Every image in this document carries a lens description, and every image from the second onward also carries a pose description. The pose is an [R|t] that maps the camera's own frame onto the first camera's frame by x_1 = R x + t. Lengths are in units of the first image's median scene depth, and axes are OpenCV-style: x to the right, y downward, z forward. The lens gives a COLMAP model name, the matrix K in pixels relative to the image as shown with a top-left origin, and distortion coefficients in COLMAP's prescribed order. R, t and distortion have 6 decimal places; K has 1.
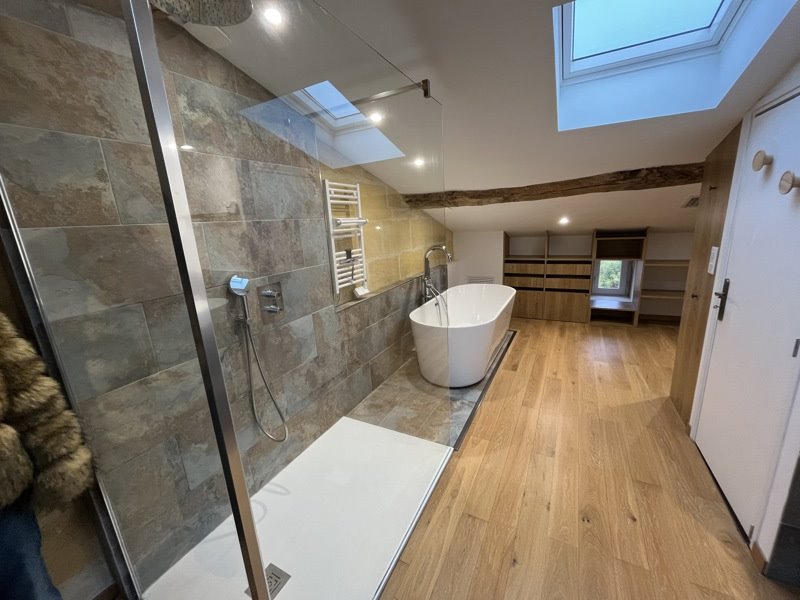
lens RADIAL K [[321.7, 0, 399.2], [0, 321.7, 299.7], [0, 0, 1]] dist [-0.004640, -0.000133]
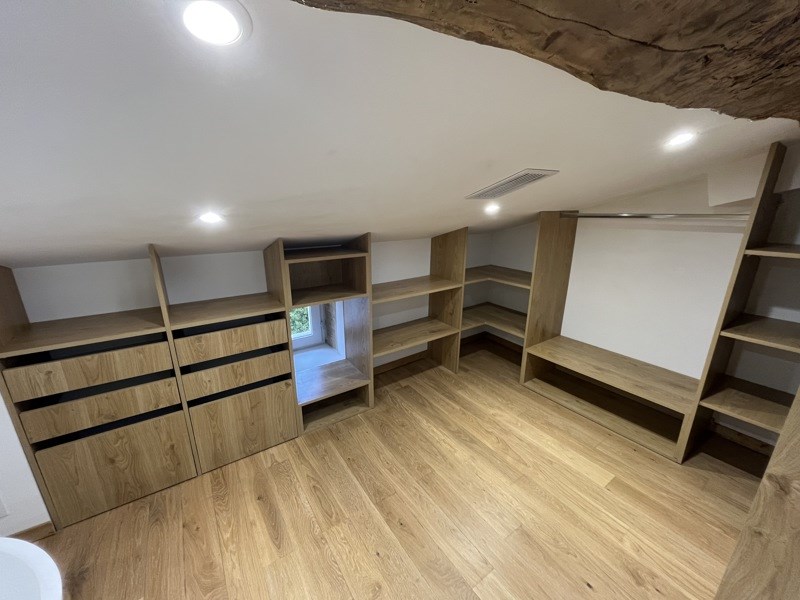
lens RADIAL K [[321.7, 0, 397.4], [0, 321.7, 300.3], [0, 0, 1]] dist [-0.004640, -0.000133]
pose [[0.465439, -0.193324, 0.863709, 0.281361], [0.184502, 0.975608, 0.118945, -0.151550], [-0.865636, 0.103995, 0.489755, 0.620231]]
